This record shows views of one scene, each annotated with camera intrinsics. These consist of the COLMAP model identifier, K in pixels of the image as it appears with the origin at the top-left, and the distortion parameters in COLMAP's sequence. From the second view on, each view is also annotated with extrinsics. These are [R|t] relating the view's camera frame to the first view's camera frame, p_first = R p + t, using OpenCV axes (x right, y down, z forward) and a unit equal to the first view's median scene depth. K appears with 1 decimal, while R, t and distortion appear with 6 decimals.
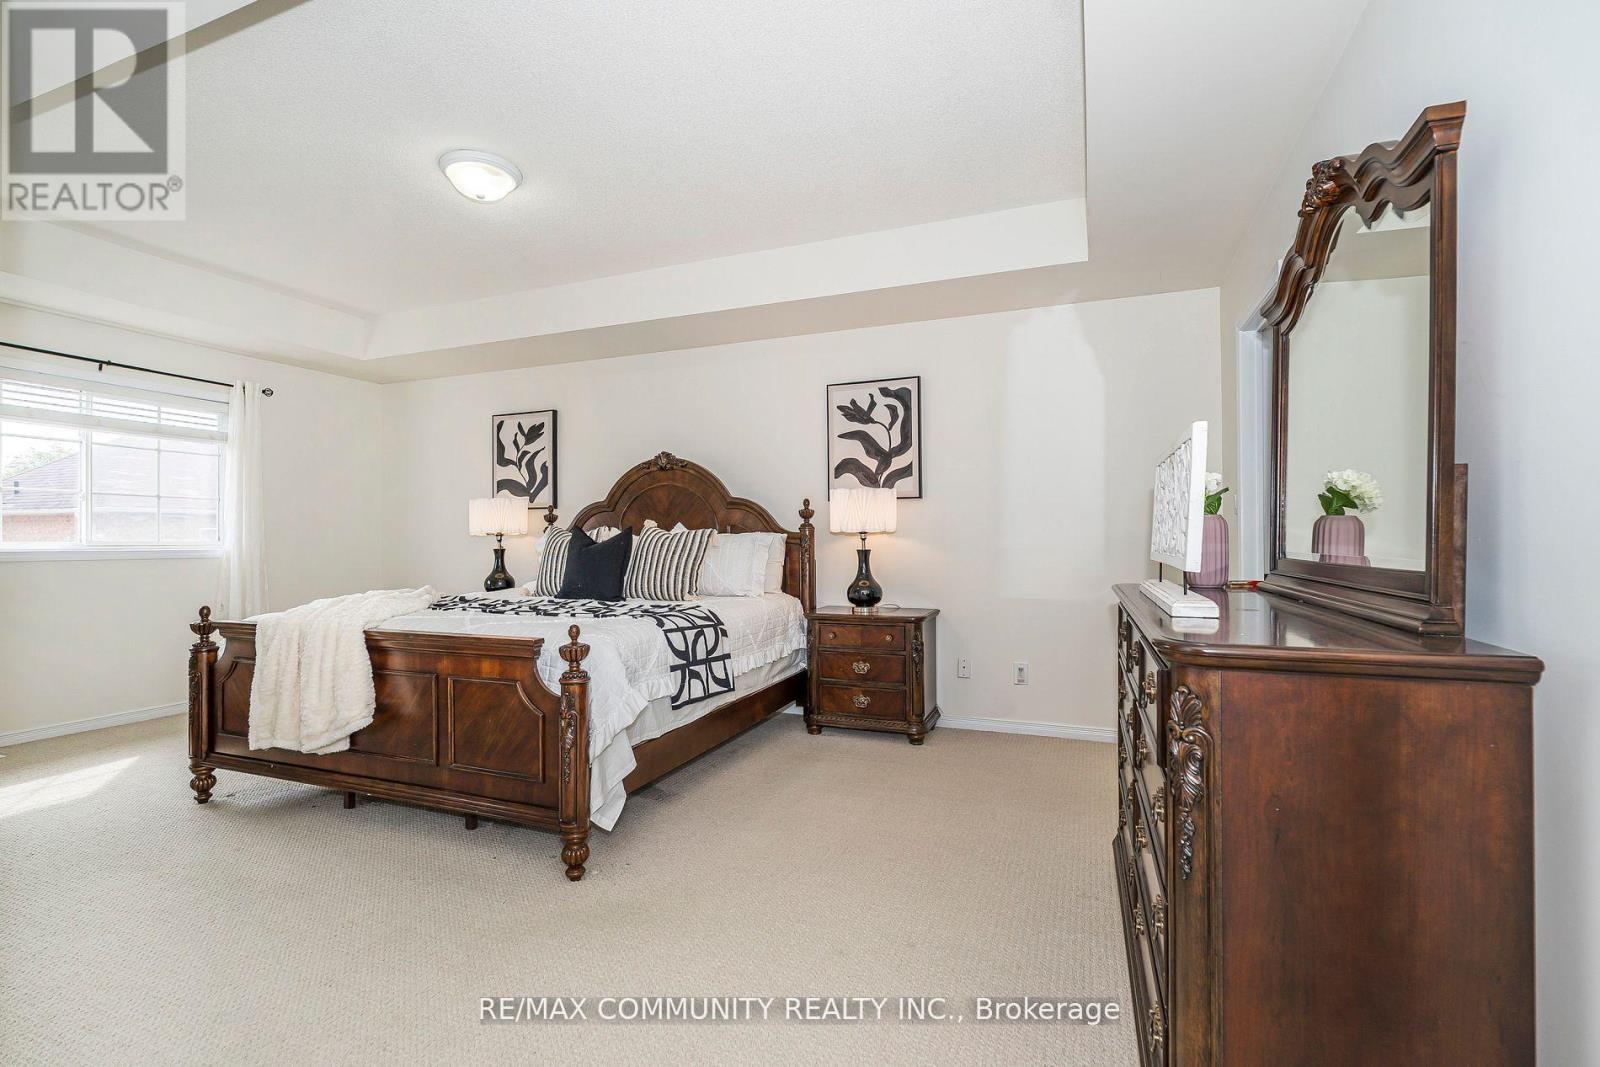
lens RADIAL K [[732.2, 0, 790.2], [0, 732.2, 539.3], [0, 0, 1]] dist [0.010873, 0.000853]
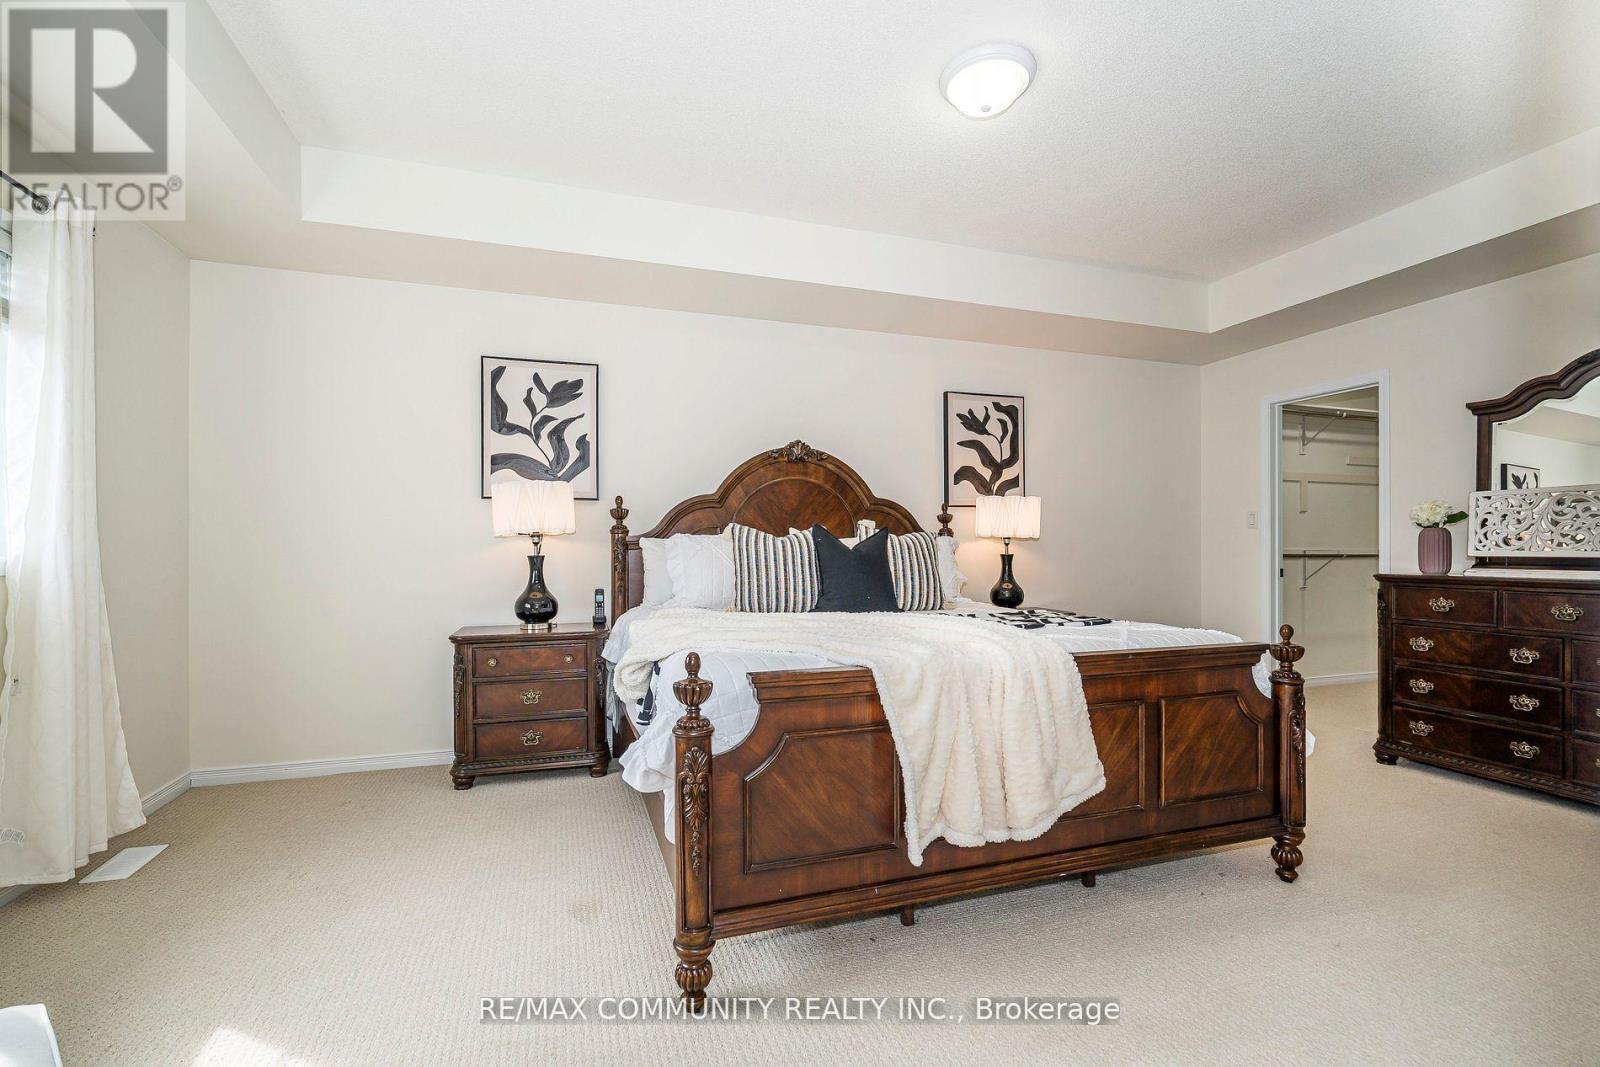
lens RADIAL K [[752.8, 0, 795.3], [0, 752.8, 540.4], [0, 0, 1]] dist [-0.015891, 0.002153]
pose [[0.744406, 0.010669, 0.667642, -0.804627], [-0.003576, 0.999922, -0.011992, 0.008044], [-0.667718, 0.006539, 0.744386, 0.373353]]
